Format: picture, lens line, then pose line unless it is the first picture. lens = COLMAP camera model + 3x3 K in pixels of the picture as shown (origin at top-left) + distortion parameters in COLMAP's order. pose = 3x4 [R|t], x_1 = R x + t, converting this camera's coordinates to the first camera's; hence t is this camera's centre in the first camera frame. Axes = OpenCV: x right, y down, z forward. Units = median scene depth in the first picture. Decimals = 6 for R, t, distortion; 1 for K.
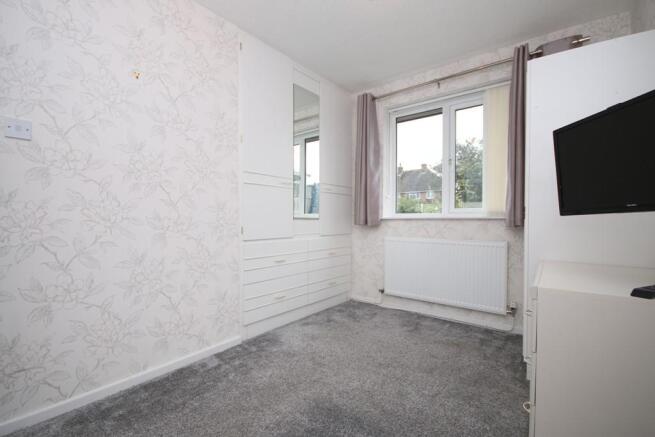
lens RADIAL K [[305.9, 0, 327.5], [0, 305.9, 218.5], [0, 0, 1]] dist [0.000971, -0.000064]
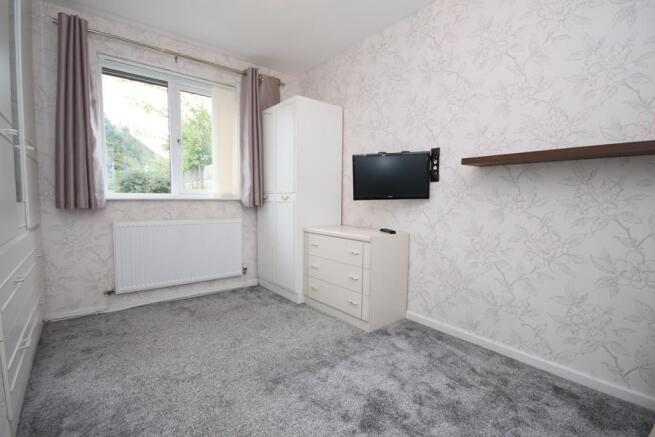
lens RADIAL K [[305.9, 0, 327.5], [0, 305.9, 218.5], [0, 0, 1]] dist [0.000971, -0.000064]
pose [[0.213330, -0.062004, 0.975011, -0.516494], [-0.010571, 0.997779, 0.065765, -0.008968], [-0.976923, -0.024336, 0.212200, 0.338190]]
